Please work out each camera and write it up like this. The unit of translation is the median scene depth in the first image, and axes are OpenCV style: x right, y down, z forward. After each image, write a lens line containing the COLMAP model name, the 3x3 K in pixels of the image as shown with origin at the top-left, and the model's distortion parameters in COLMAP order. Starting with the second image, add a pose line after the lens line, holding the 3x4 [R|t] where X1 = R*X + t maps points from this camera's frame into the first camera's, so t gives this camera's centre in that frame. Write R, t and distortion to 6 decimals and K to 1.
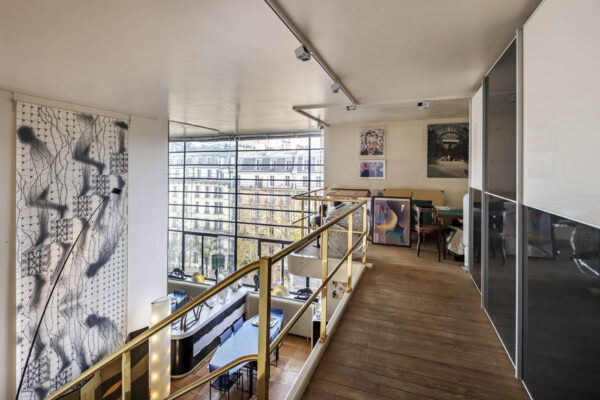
lens RADIAL K [[293.3, 0, 298.9], [0, 293.3, 168.6], [0, 0, 1]] dist [-0.001982, -0.001351]
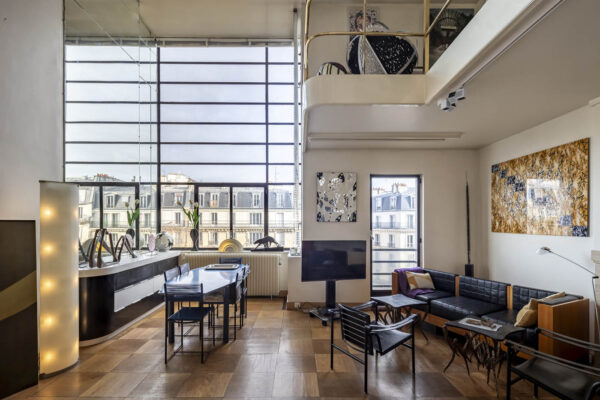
lens RADIAL K [[297.5, 0, 298.3], [0, 297.5, 224.1], [0, 0, 1]] dist [-0.000482, -0.000682]
pose [[0.931808, -0.009670, 0.362823, -0.284528], [0.005422, 0.999904, 0.012724, 0.567758], [-0.362912, -0.009889, 0.931771, 0.360636]]
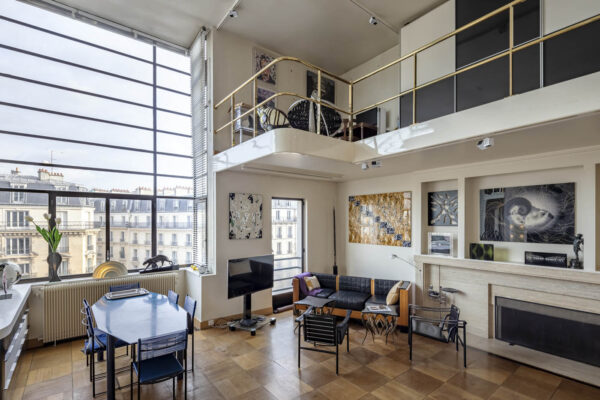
lens RADIAL K [[294.9, 0, 302.5], [0, 294.9, 220.8], [0, 0, 1]] dist [0.000399, -0.000701]
pose [[0.500809, -0.010846, 0.865490, -0.645124], [0.000863, 0.999927, 0.012032, 0.492542], [-0.865557, -0.005278, 0.500782, 0.524986]]
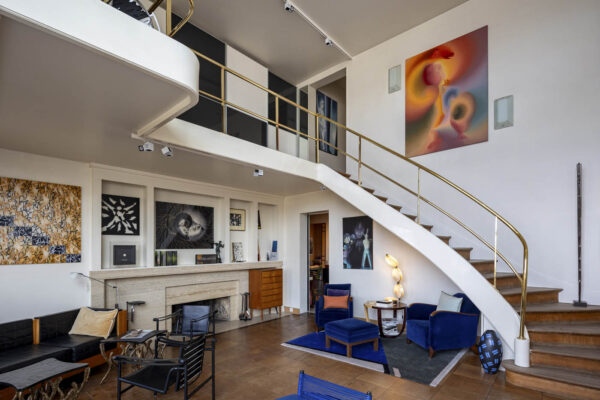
lens RADIAL K [[293.7, 0, 305.2], [0, 293.7, 249.0], [0, 0, 1]] dist [0.000477, -0.000274]
pose [[-0.941389, -0.004252, 0.337297, -0.348081], [-0.003198, 0.999988, 0.003680, 0.564218], [-0.337309, 0.002386, -0.941391, 1.296296]]
